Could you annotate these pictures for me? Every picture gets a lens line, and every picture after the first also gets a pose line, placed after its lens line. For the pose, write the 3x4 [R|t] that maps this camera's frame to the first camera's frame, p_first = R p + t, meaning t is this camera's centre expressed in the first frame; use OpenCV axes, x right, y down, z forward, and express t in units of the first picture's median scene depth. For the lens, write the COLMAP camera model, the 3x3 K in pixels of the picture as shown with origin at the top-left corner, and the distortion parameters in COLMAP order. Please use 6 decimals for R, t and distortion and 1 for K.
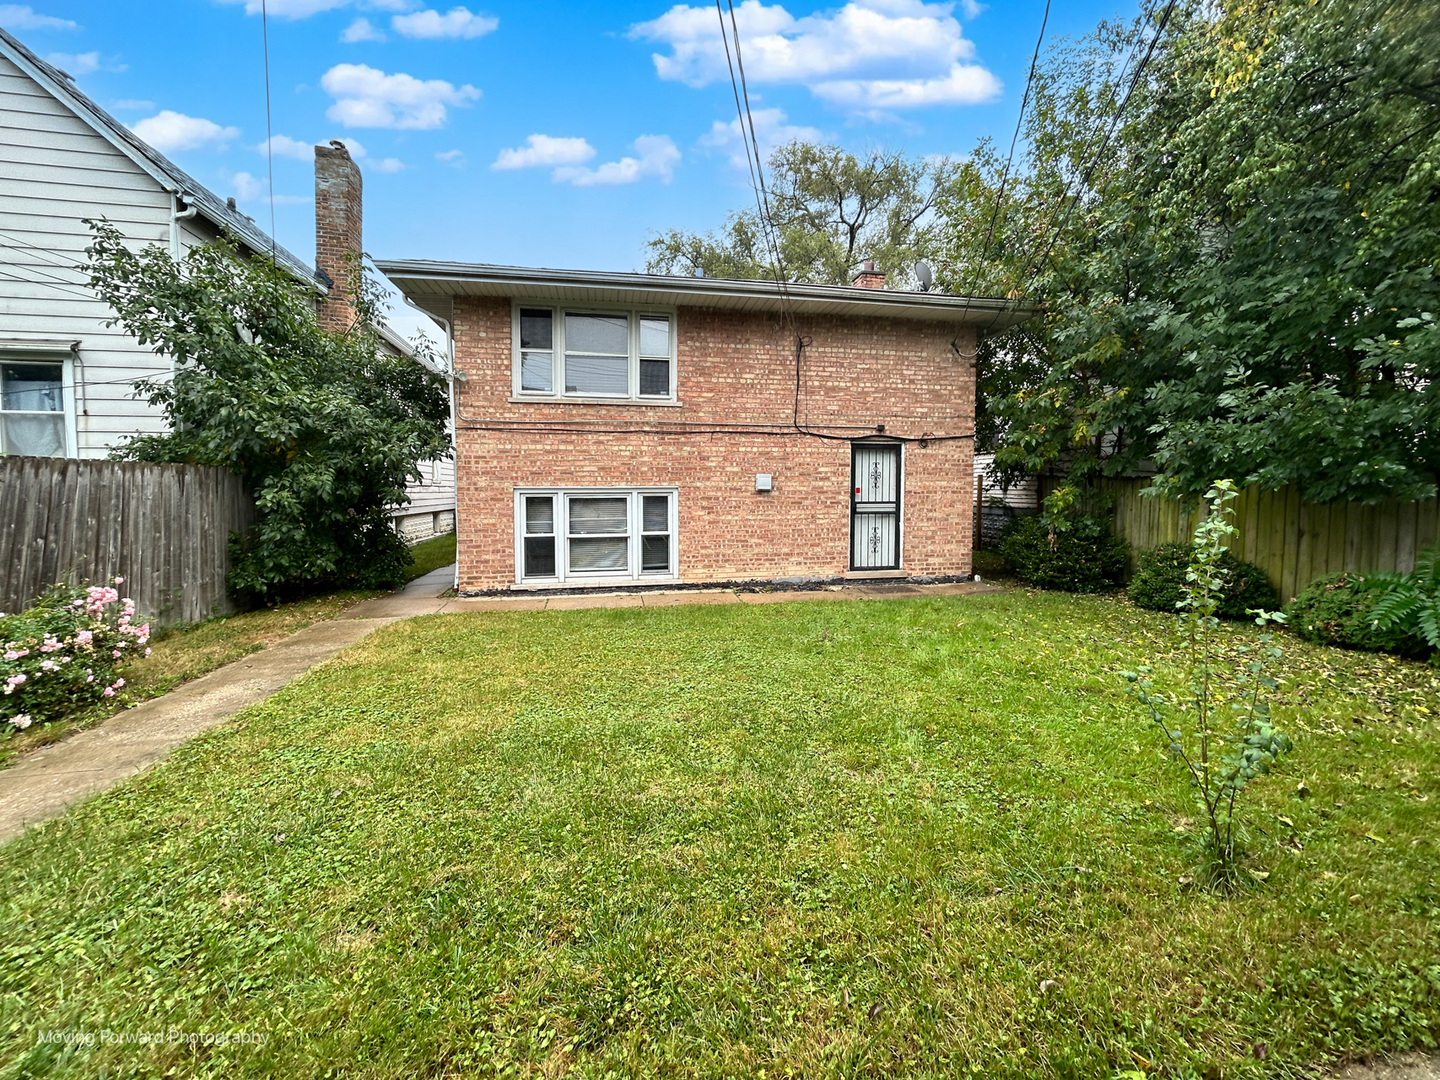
lens RADIAL K [[614.0, 0, 694.7], [0, 614.0, 522.1], [0, 0, 1]] dist [0.005208, -0.000063]
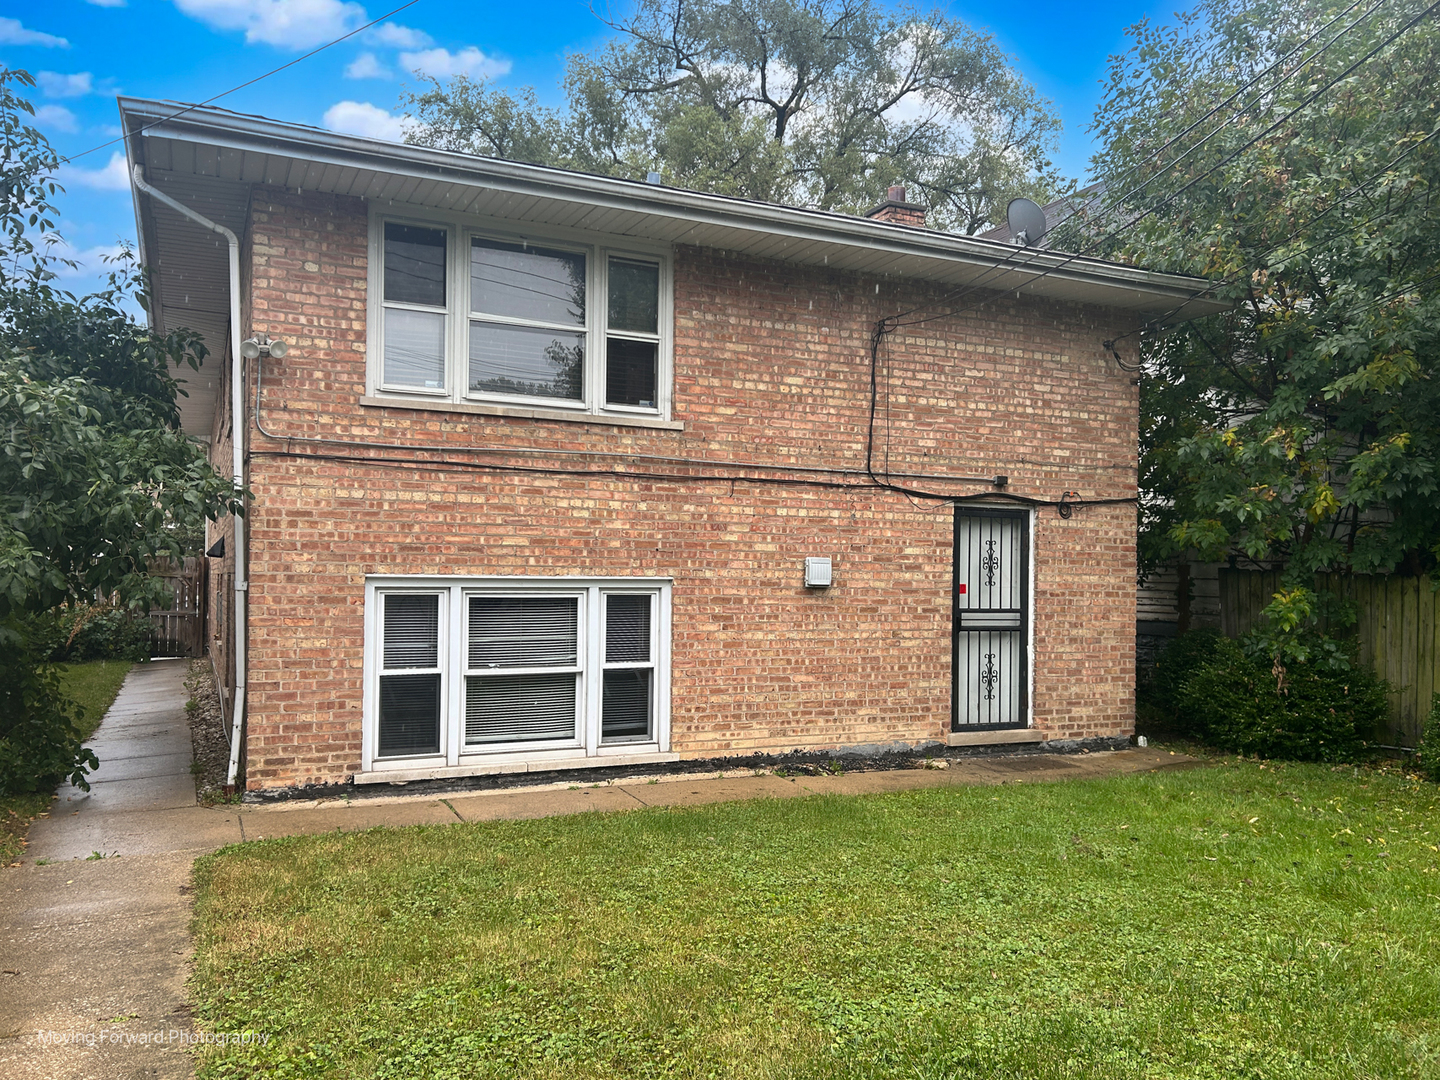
lens RADIAL K [[1172.9, 0, 688.4], [0, 1172.9, 574.1], [0, 0, 1]] dist [0.133748, -0.284957]
pose [[0.967015, 0.015072, 0.254272, -0.272127], [-0.000842, 0.998431, -0.055983, -0.004168], [-0.254717, 0.053922, 0.965511, 0.008170]]
